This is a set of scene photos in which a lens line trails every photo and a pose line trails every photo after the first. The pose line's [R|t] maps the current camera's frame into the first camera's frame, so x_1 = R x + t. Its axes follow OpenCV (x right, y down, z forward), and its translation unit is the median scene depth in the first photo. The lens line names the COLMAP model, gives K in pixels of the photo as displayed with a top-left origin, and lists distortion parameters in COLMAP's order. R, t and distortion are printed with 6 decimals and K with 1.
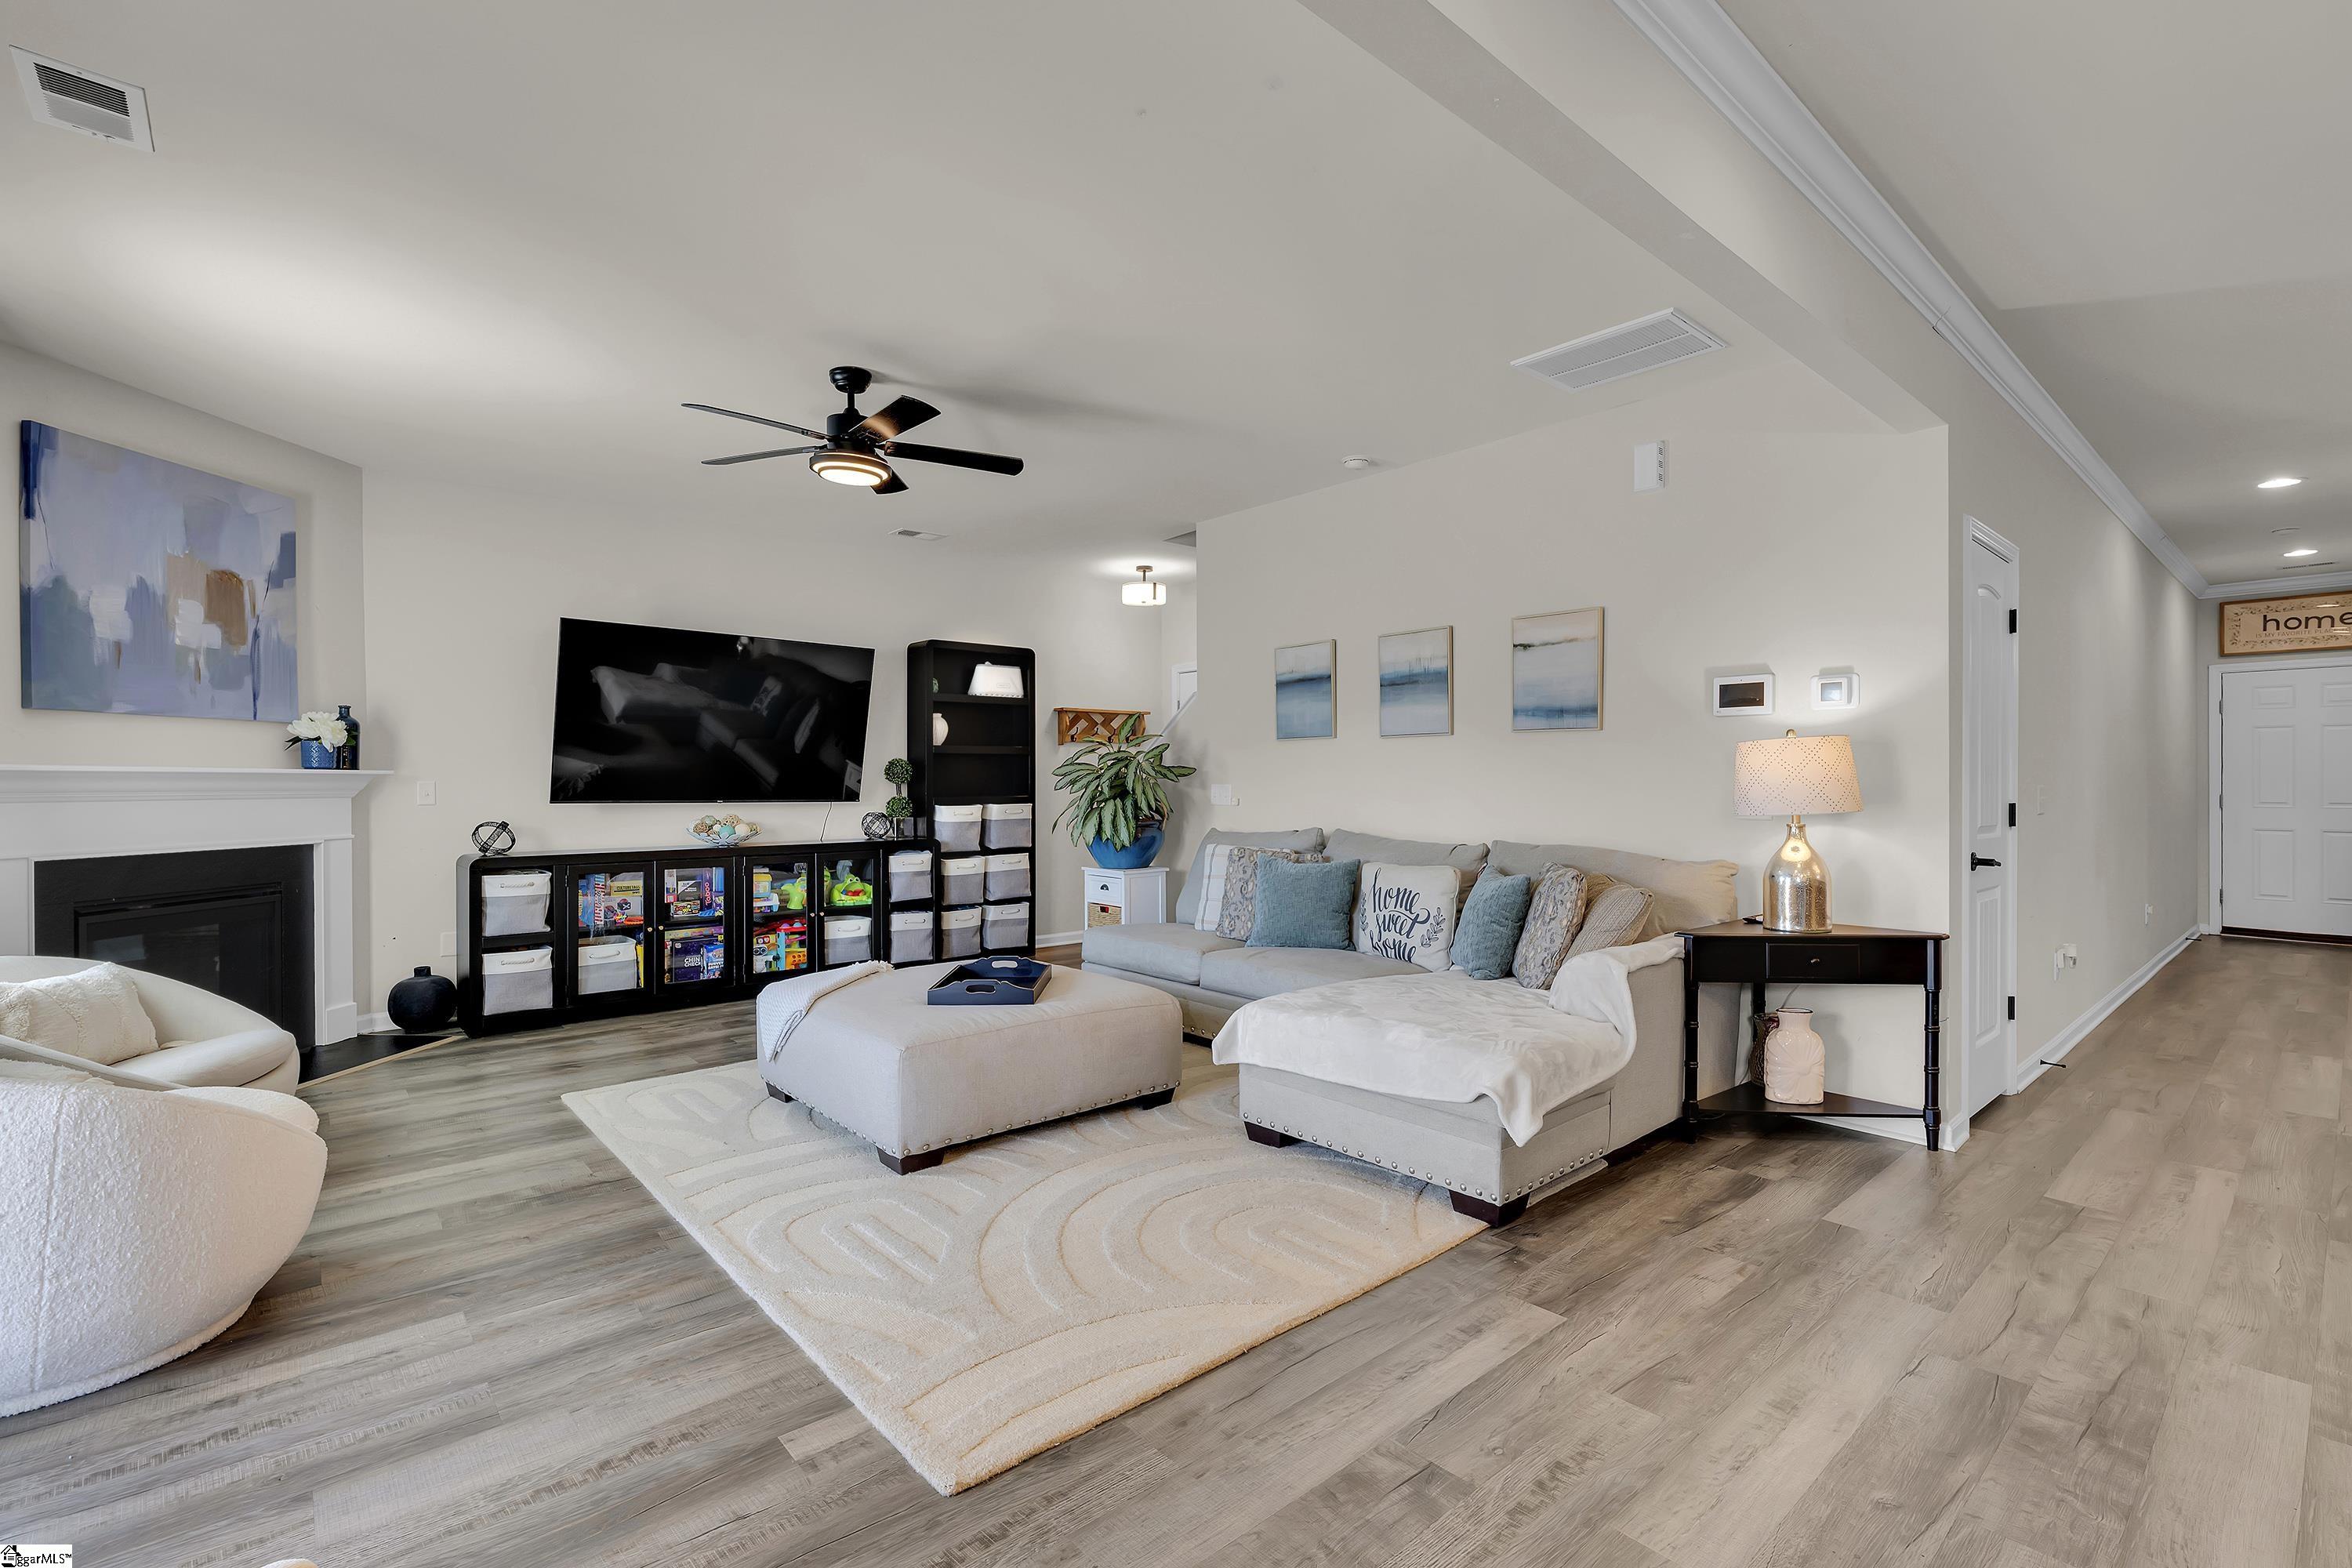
lens RADIAL K [[1034.3, 0, 1105.1], [0, 1034.3, 772.7], [0, 0, 1]] dist [-0.008882, -0.001838]
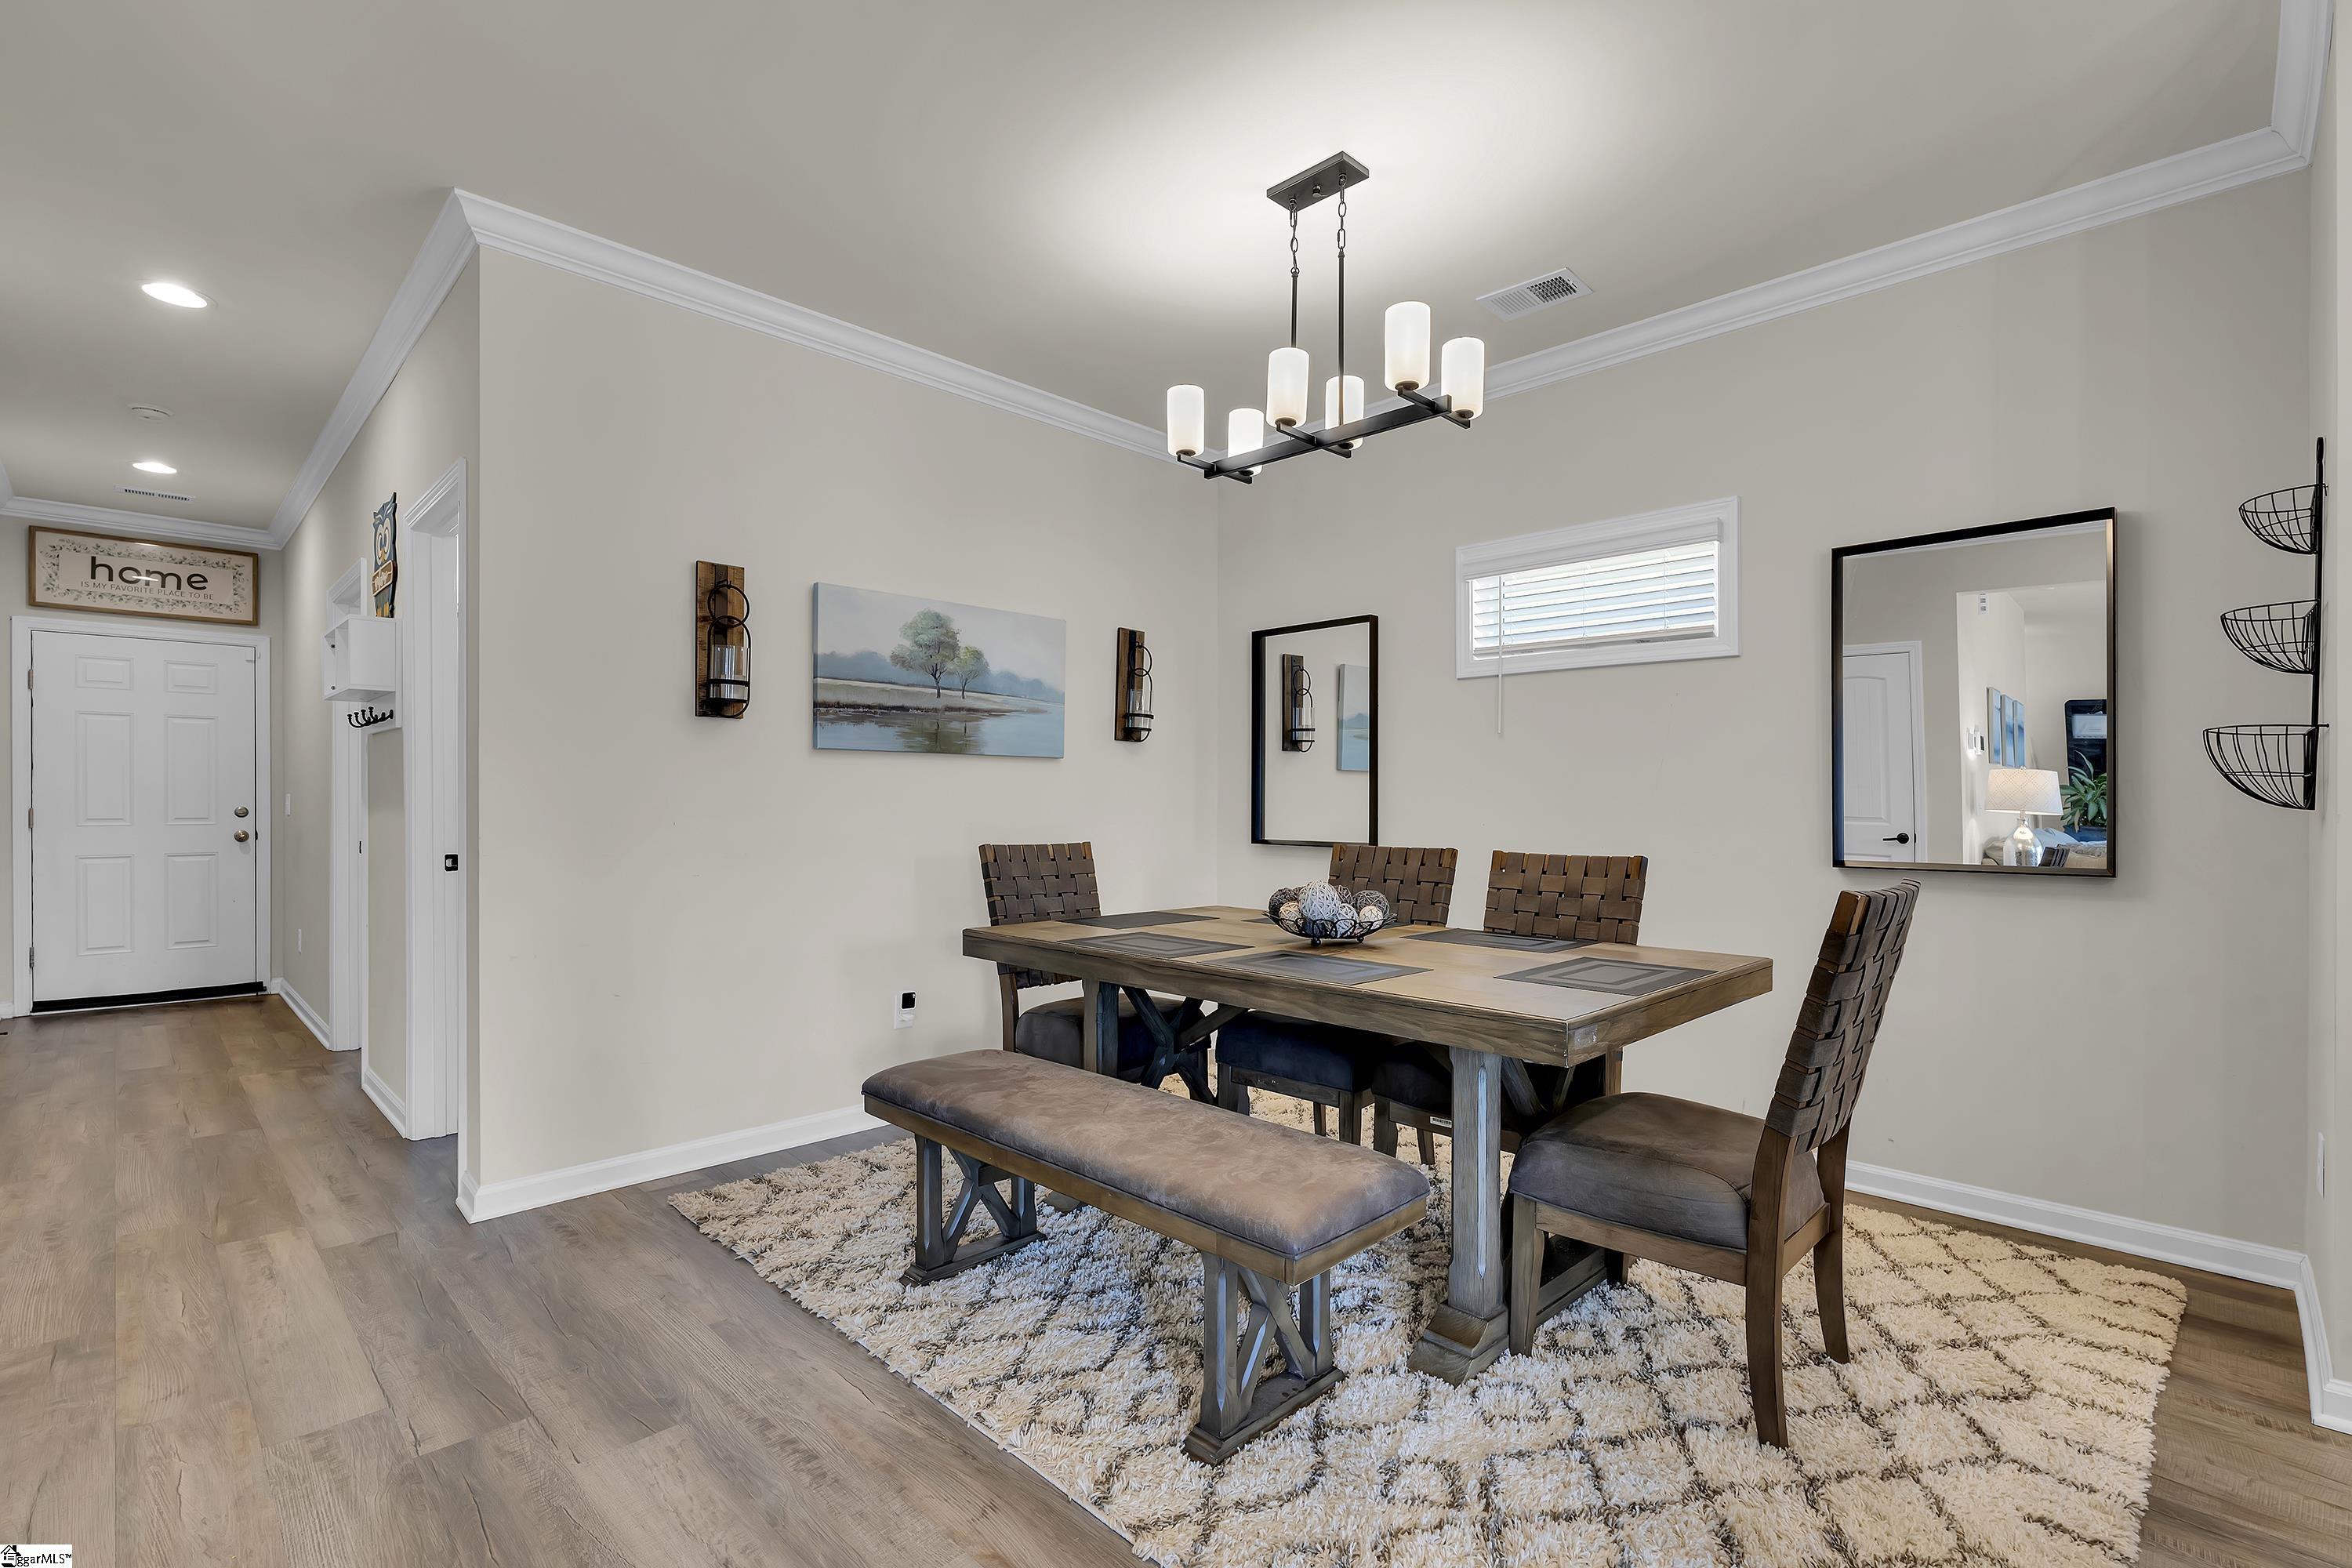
lens RADIAL K [[1034.3, 0, 1164.9], [0, 1034.3, 818.6], [0, 0, 1]] dist [-0.008882, -0.001838]
pose [[-0.122837, -0.012395, 0.992349, 0.449690], [-0.008134, 0.999901, 0.011482, 0.019133], [-0.992394, -0.006662, -0.122925, 0.459614]]
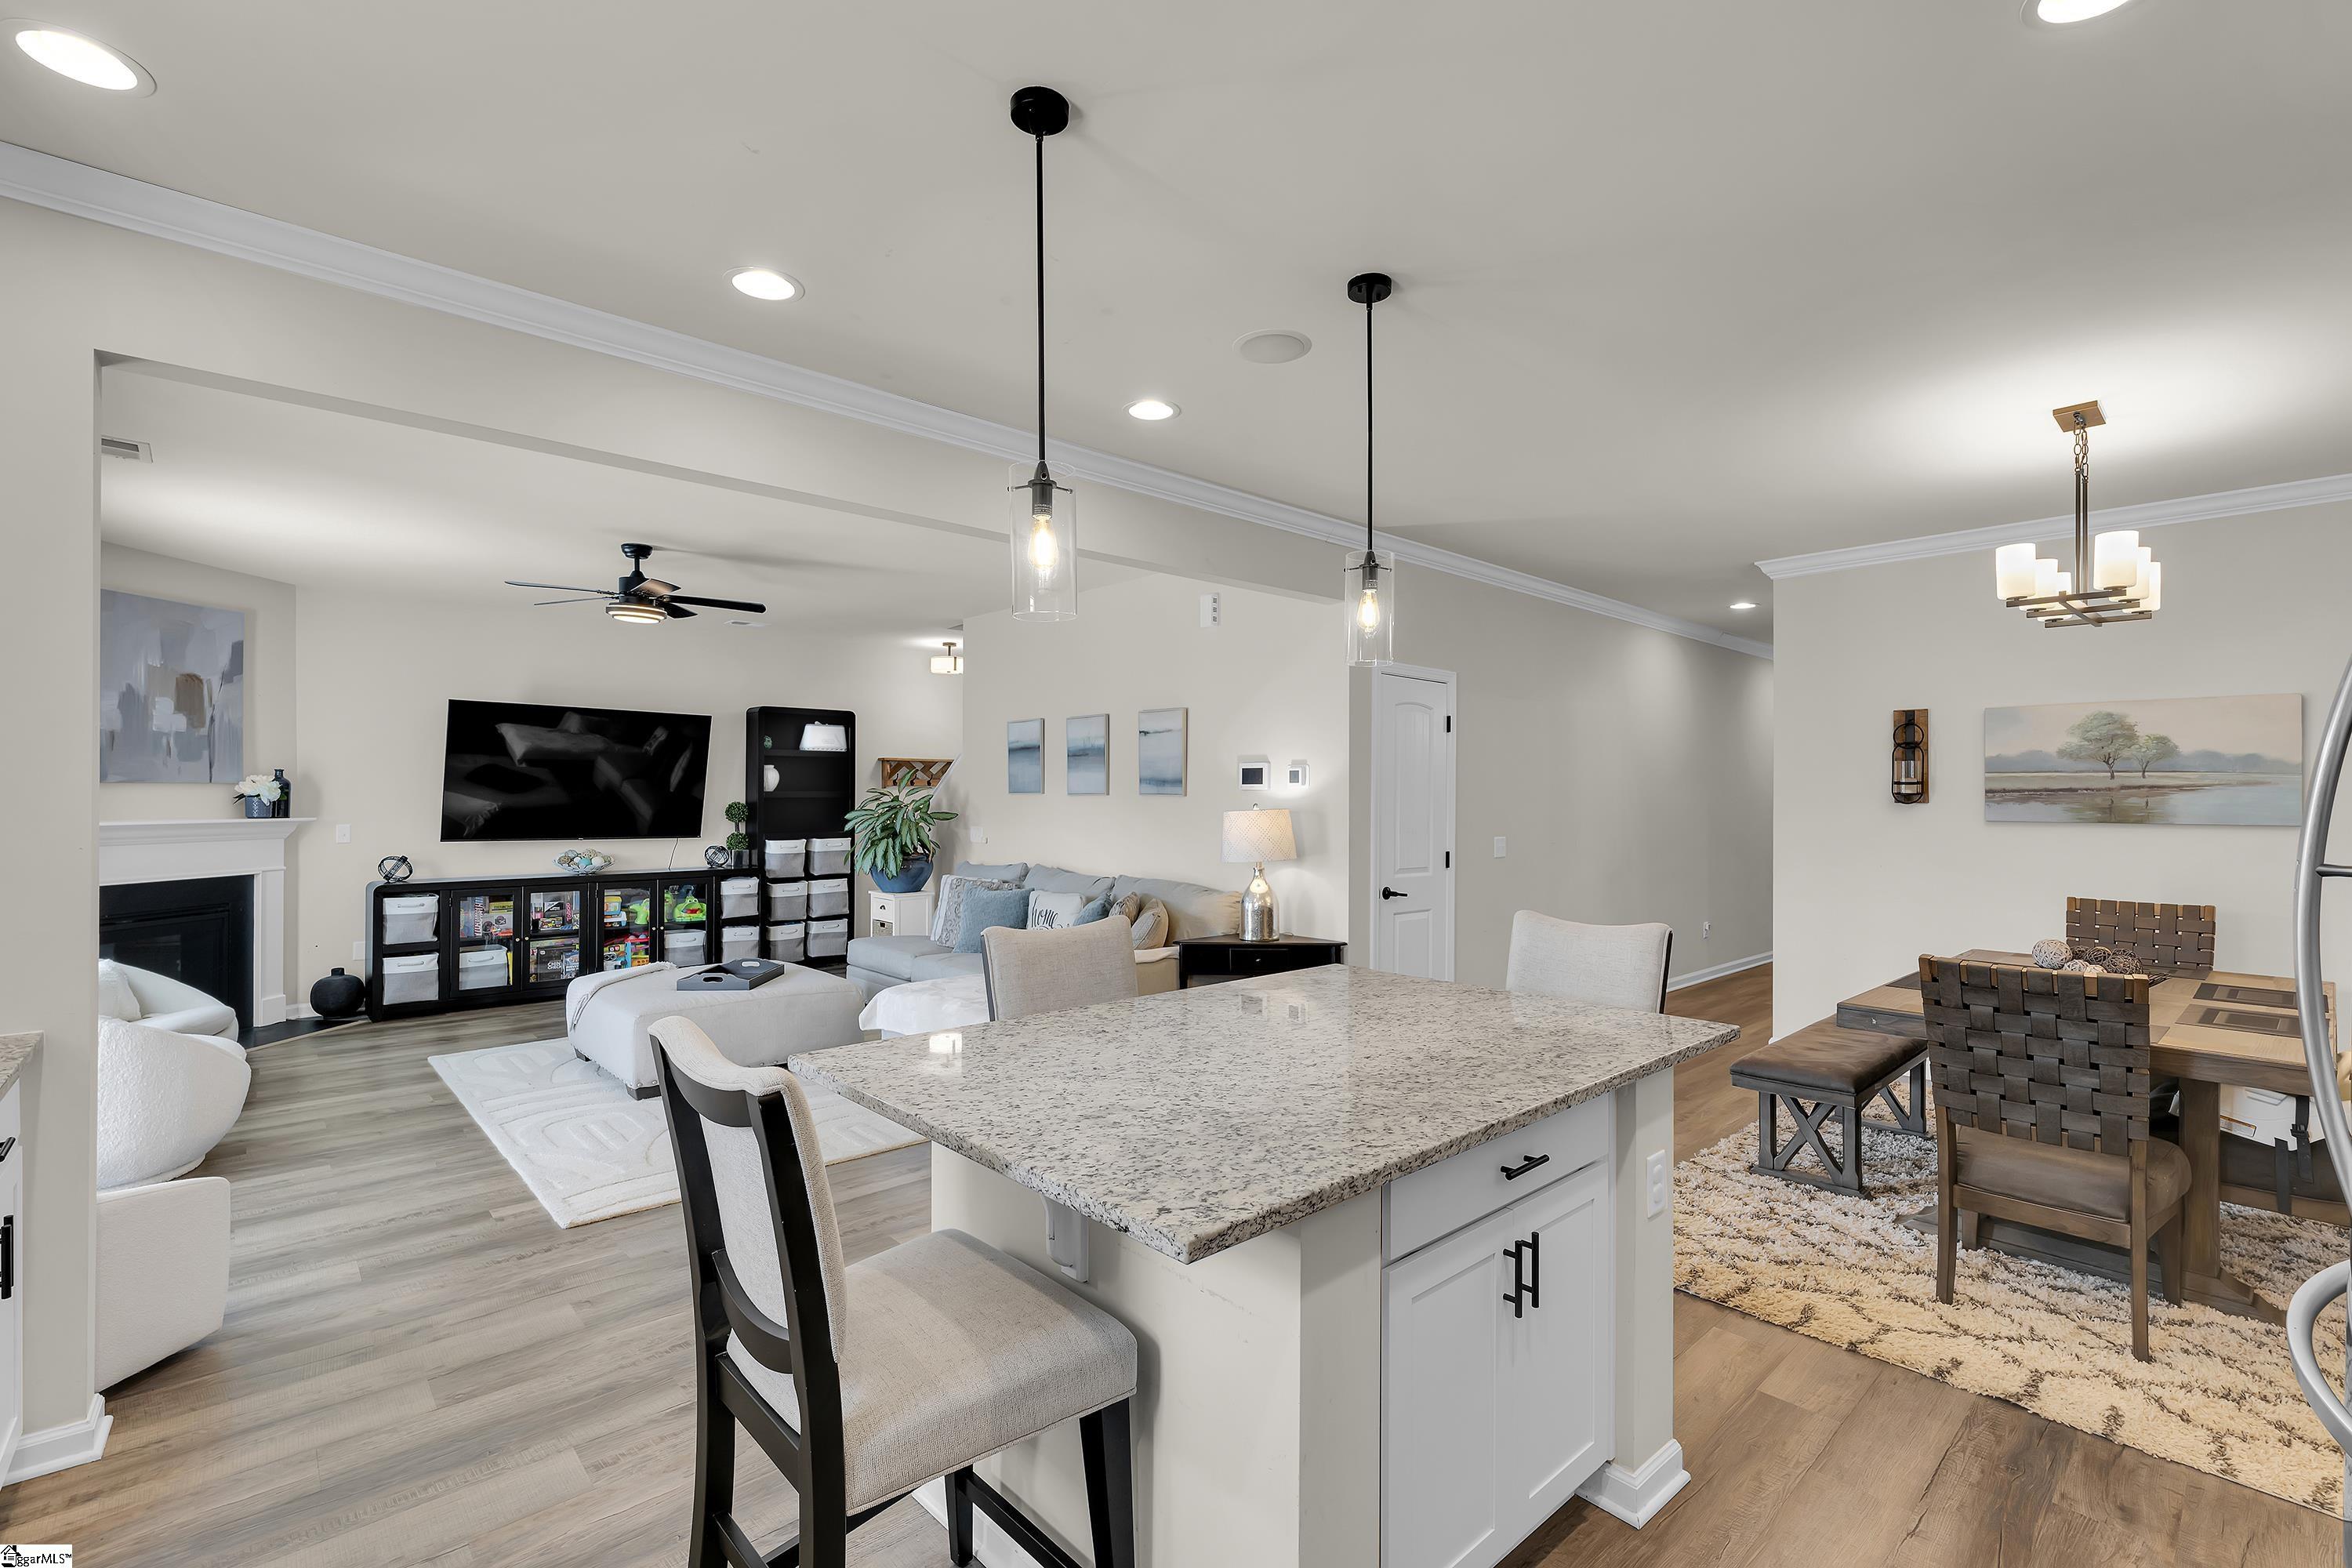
lens RADIAL K [[1034.3, 0, 1083.9], [0, 1034.3, 773.3], [0, 0, 1]] dist [-0.008882, -0.001838]
pose [[0.999908, 0.002928, 0.013257, 0.282574], [-0.002742, 0.999898, -0.014002, -0.045506], [-0.013297, 0.013965, 0.999814, -0.341247]]
